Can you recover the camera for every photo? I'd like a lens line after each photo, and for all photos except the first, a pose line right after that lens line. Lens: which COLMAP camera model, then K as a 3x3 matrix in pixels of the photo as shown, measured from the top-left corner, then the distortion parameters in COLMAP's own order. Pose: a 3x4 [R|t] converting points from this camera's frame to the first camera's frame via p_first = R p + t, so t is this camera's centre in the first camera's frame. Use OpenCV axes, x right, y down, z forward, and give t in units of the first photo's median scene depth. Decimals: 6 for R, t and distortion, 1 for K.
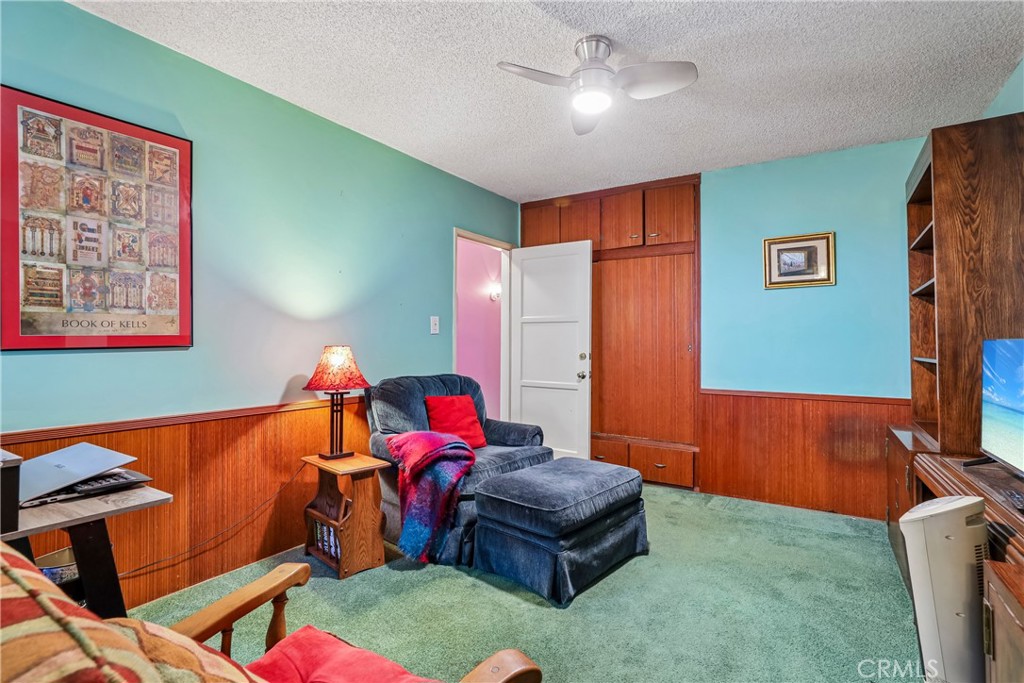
lens RADIAL K [[479.4, 0, 513.2], [0, 479.4, 340.7], [0, 0, 1]] dist [-0.001831, -0.000098]
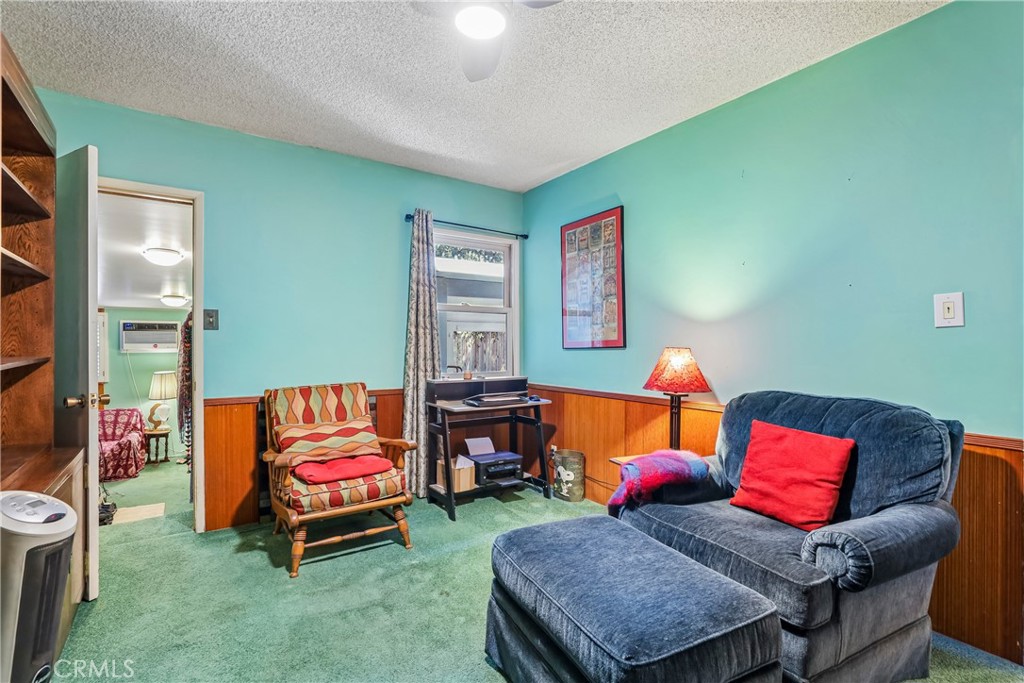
lens RADIAL K [[479.4, 0, 512.2], [0, 479.4, 343.8], [0, 0, 1]] dist [-0.001831, -0.000098]
pose [[-0.369128, -0.001124, -0.929378, 0.802210], [0.006775, 0.999969, -0.003901, 0.004931], [0.929354, -0.007737, -0.369109, 1.231910]]
